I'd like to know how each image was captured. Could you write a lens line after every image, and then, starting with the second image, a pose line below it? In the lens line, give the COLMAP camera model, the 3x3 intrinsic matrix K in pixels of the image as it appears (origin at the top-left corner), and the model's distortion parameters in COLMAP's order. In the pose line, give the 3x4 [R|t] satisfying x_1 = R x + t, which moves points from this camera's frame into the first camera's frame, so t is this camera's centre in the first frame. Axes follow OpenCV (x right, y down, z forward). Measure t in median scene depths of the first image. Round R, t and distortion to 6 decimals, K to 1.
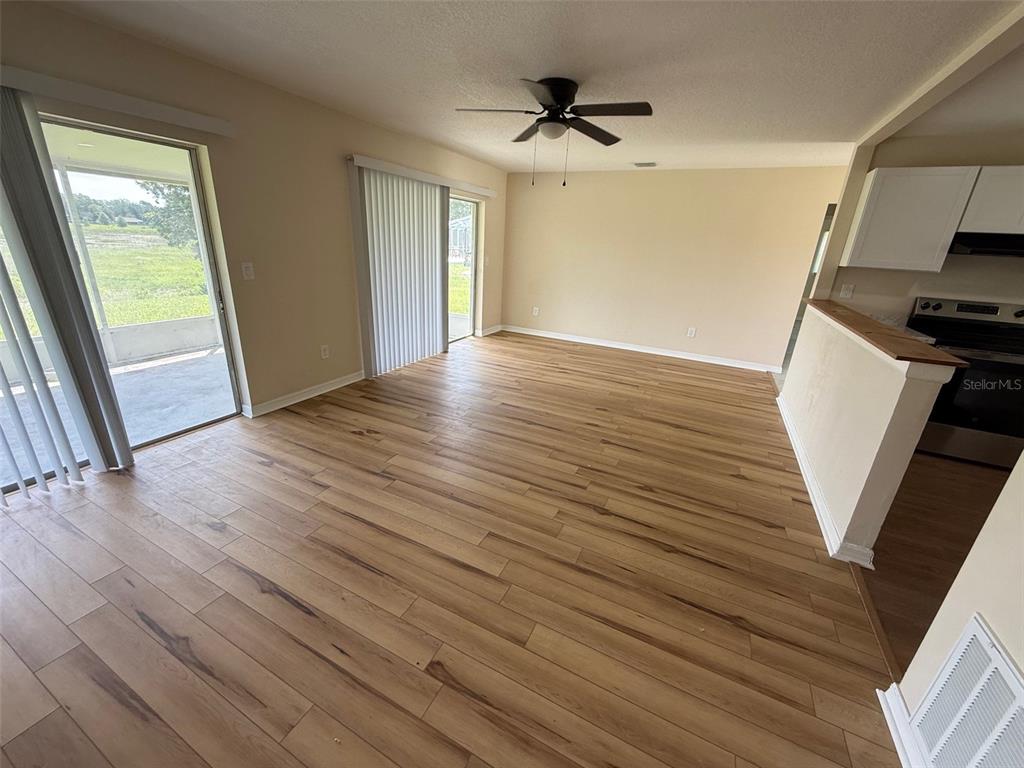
lens RADIAL K [[408.8, 0, 509.1], [0, 408.8, 381.5], [0, 0, 1]] dist [0.002436, -0.000892]
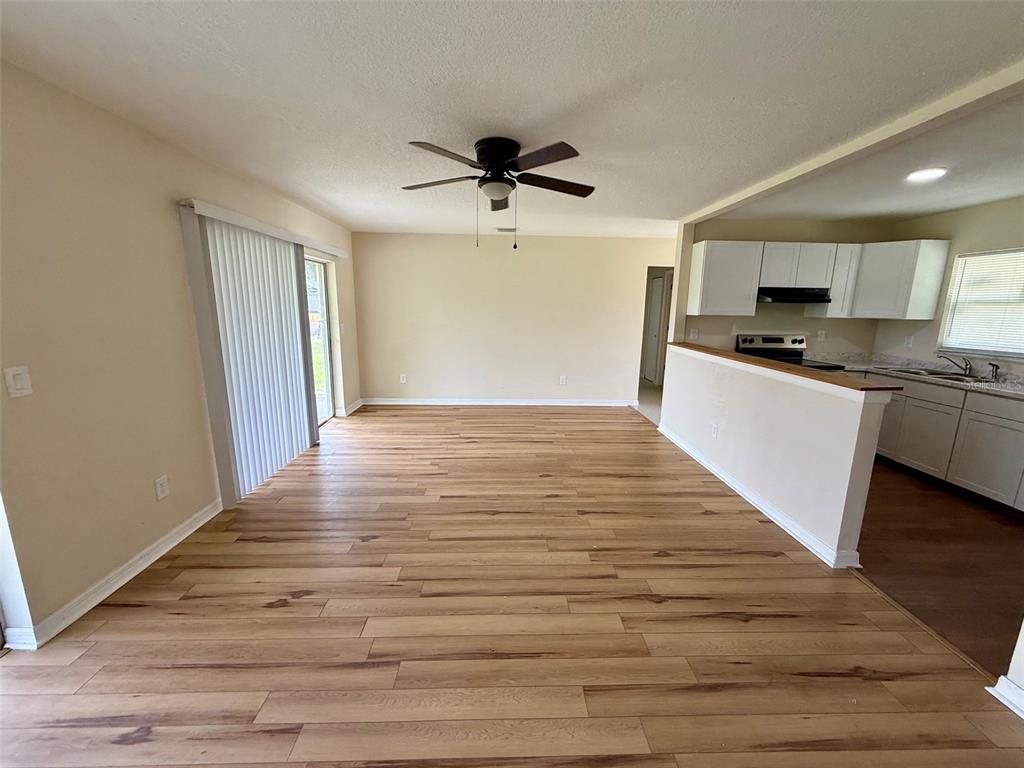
lens RADIAL K [[408.8, 0, 510.3], [0, 408.8, 380.6], [0, 0, 1]] dist [0.002436, -0.000892]
pose [[0.879152, -0.126616, 0.459412, -0.276535], [0.185580, 0.978916, -0.085339, -0.089813], [-0.438920, 0.160284, 0.884114, 0.193156]]
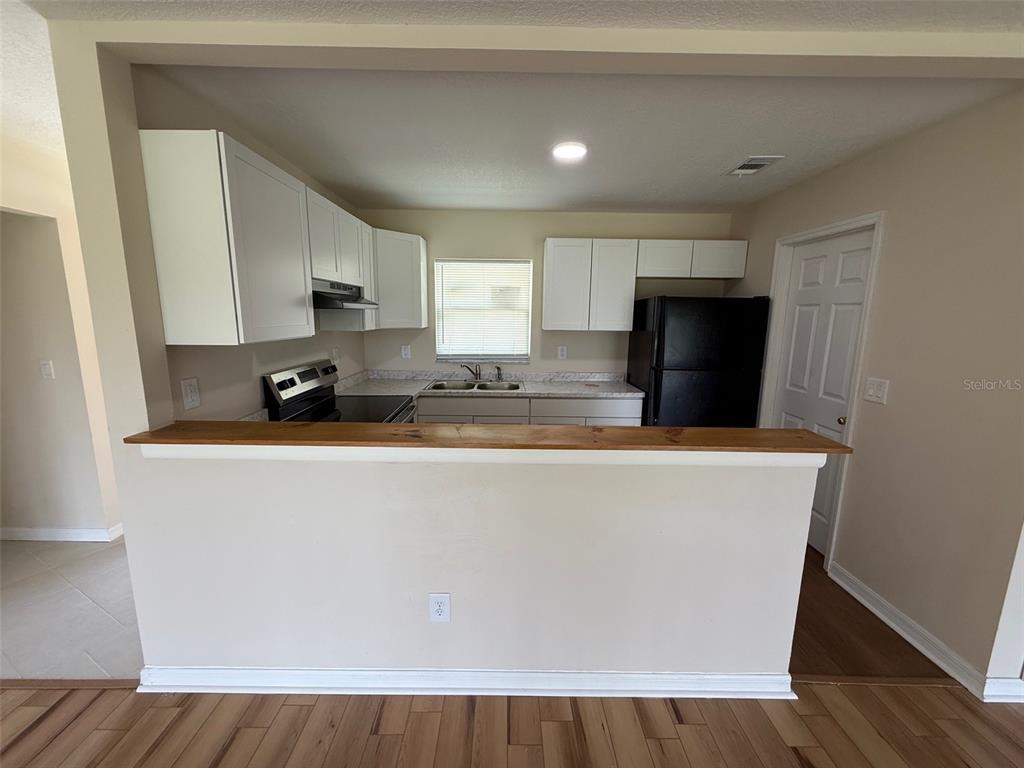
lens RADIAL K [[408.8, 0, 508.1], [0, 408.8, 380.0], [0, 0, 1]] dist [0.002436, -0.000892]
pose [[-0.446449, -0.203277, 0.871413, 0.295527], [0.259857, 0.902431, 0.343645, -0.333714], [-0.856246, 0.379863, -0.350067, 0.942998]]
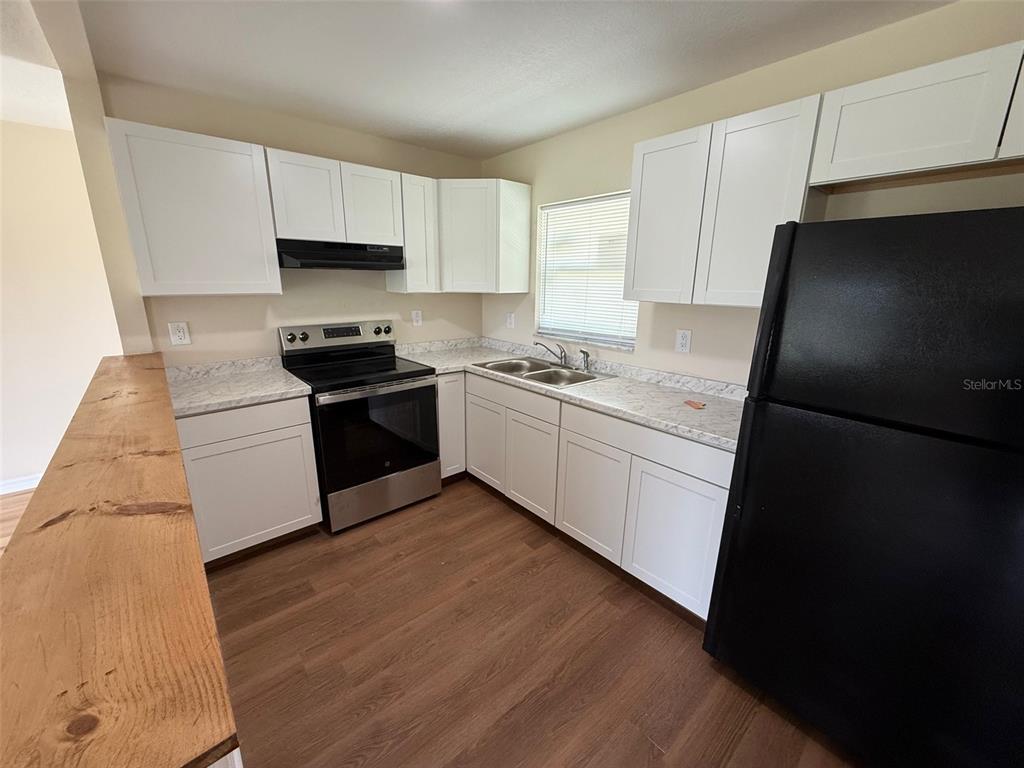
lens RADIAL K [[408.8, 0, 510.0], [0, 408.8, 382.5], [0, 0, 1]] dist [0.002436, -0.000892]
pose [[0.381925, -0.277612, 0.881513, 0.505410], [0.312242, 0.936493, 0.159644, -0.106515], [-0.869850, 0.214273, 0.444352, 0.350461]]
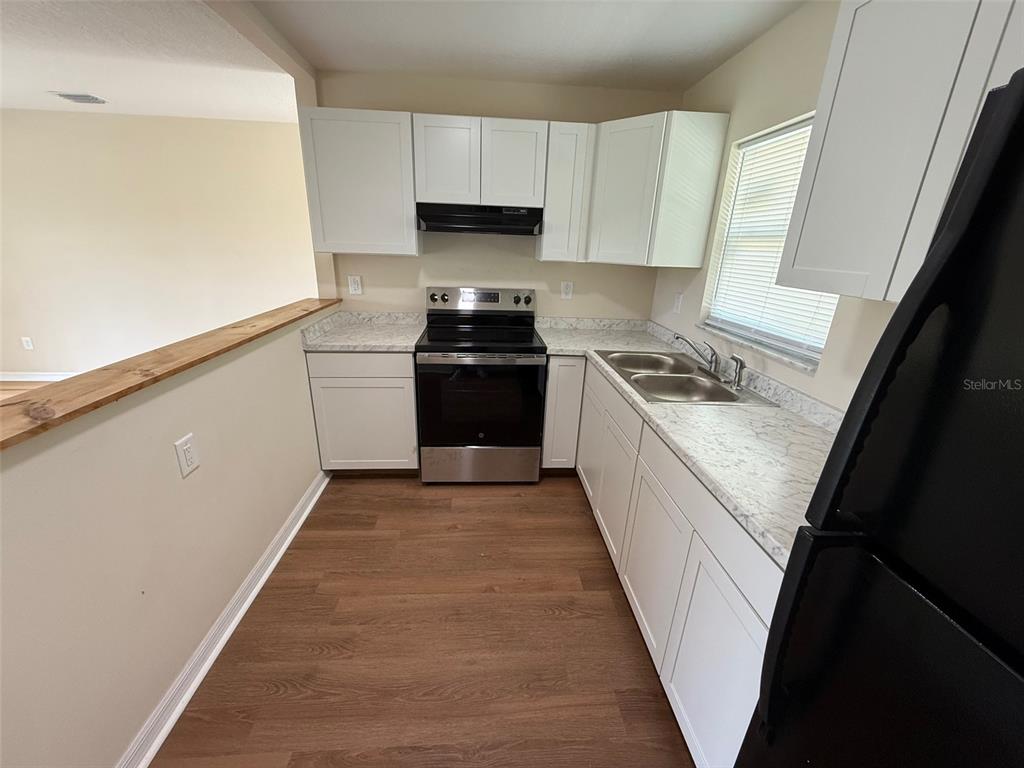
lens RADIAL K [[408.8, 0, 506.1], [0, 408.8, 382.9], [0, 0, 1]] dist [0.002436, -0.000892]
pose [[0.862465, -0.188716, 0.469617, 0.752946], [0.178147, 0.981698, 0.067324, -0.051197], [-0.473727, 0.025596, 0.880300, 0.235939]]
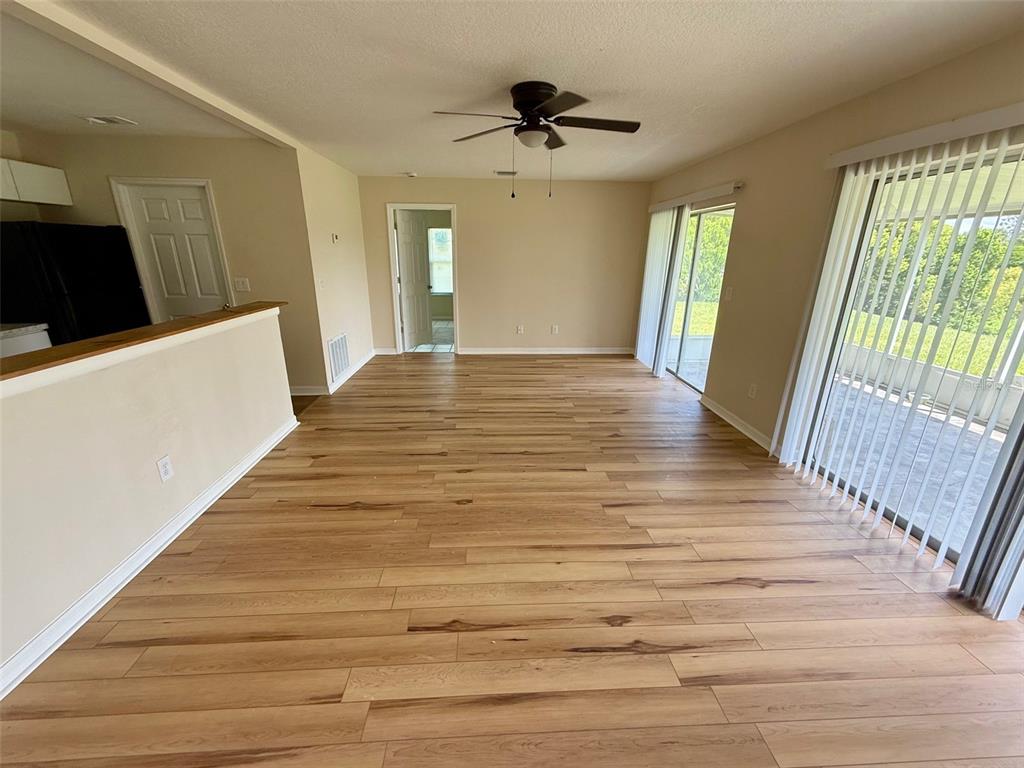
lens RADIAL K [[408.8, 0, 509.4], [0, 408.8, 381.7], [0, 0, 1]] dist [0.002436, -0.000892]
pose [[-0.866861, 0.092936, -0.489810, 0.528004], [-0.215855, 0.815646, 0.536777, -0.520926], [0.449398, 0.571039, -0.686991, 1.548378]]
